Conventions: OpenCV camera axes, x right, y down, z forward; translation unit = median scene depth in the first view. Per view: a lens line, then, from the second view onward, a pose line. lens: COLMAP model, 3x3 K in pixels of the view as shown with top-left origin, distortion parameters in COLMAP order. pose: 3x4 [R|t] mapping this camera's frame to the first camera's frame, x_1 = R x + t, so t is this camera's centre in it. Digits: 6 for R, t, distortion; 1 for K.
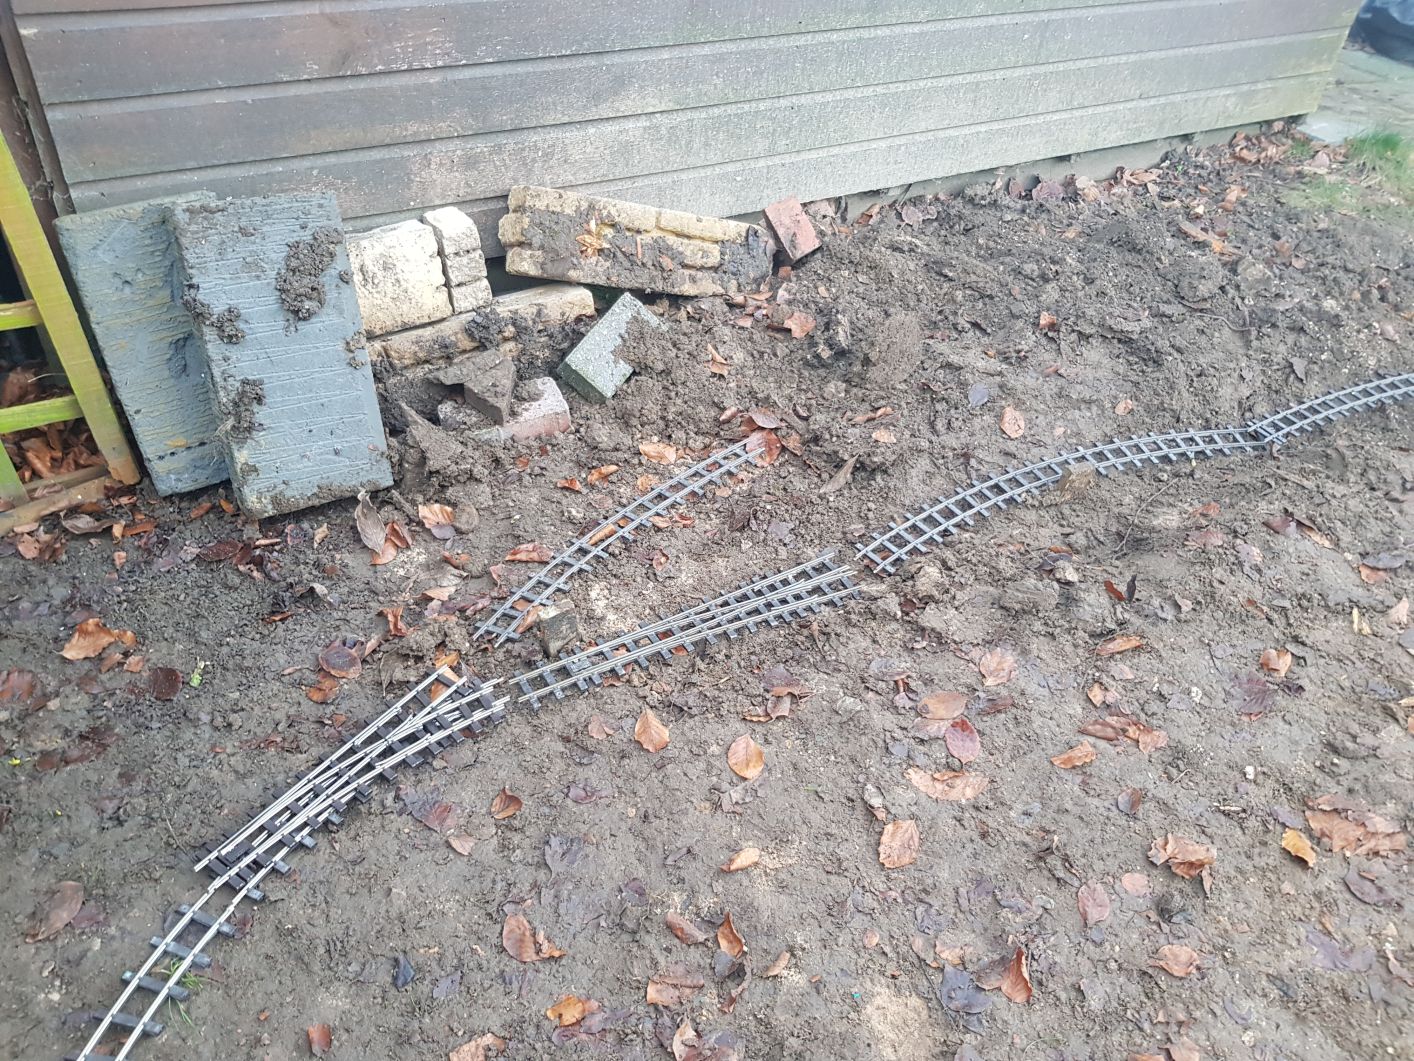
lens RADIAL K [[1082.8, 0, 707.5], [0, 1082.8, 533.0], [0, 0, 1]] dist [0.060490, -0.085367]
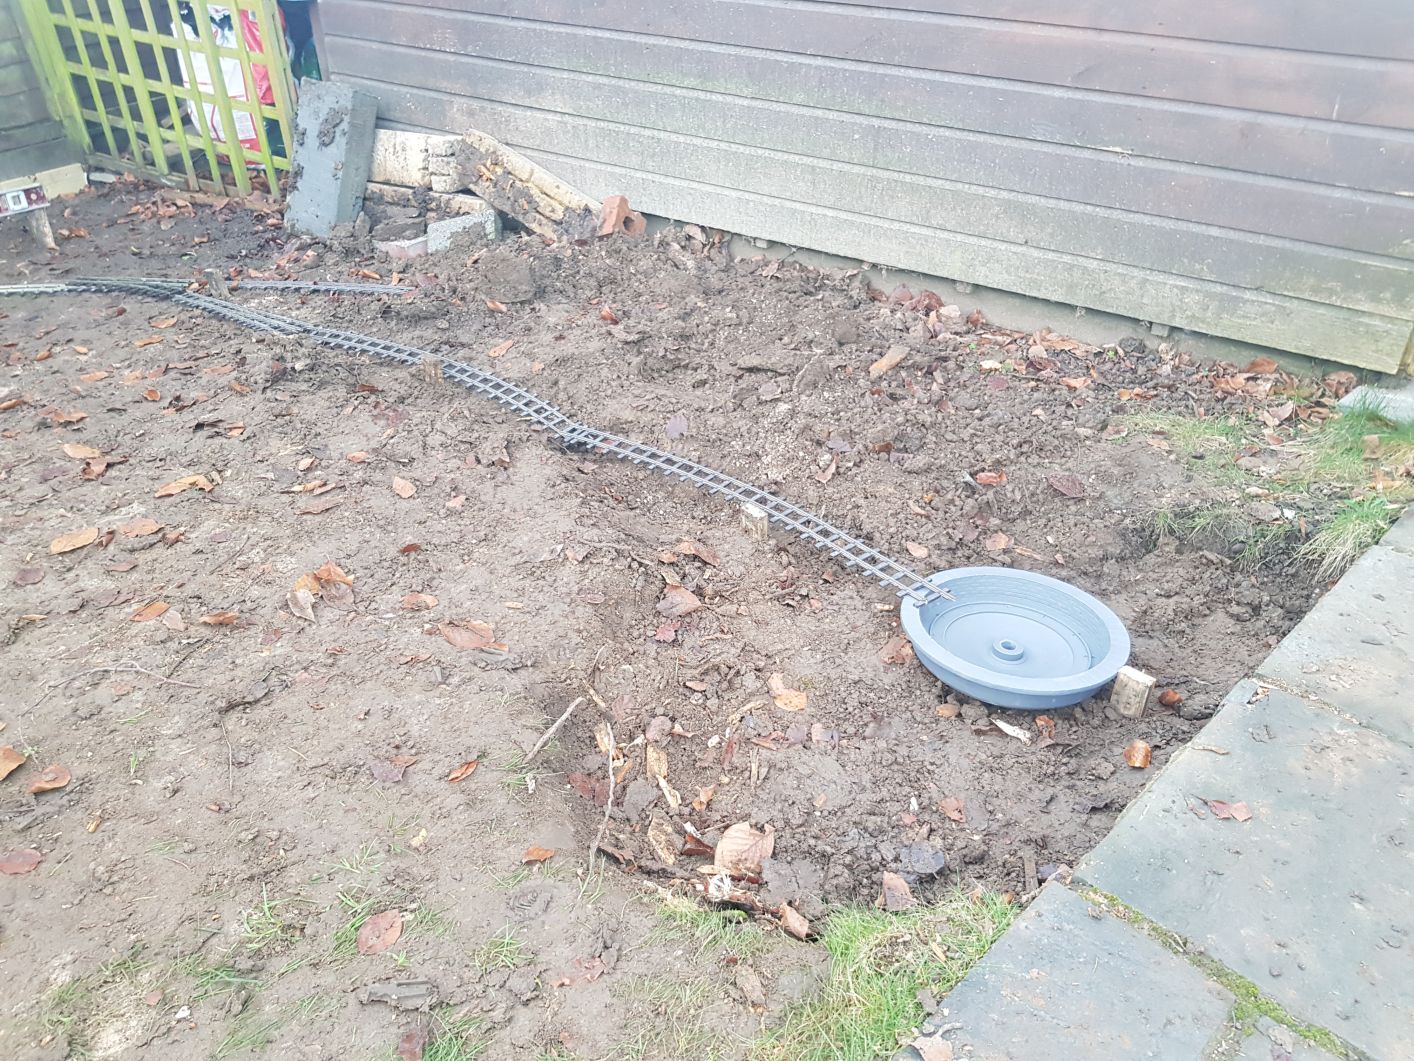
lens RADIAL K [[1082.8, 0, 721.1], [0, 1082.8, 535.4], [0, 0, 1]] dist [0.060490, -0.085367]
pose [[0.426079, 0.437317, -0.791967, 1.455136], [-0.553470, 0.818473, 0.154186, -0.252618], [0.715631, 0.372635, 0.590775, 0.466985]]
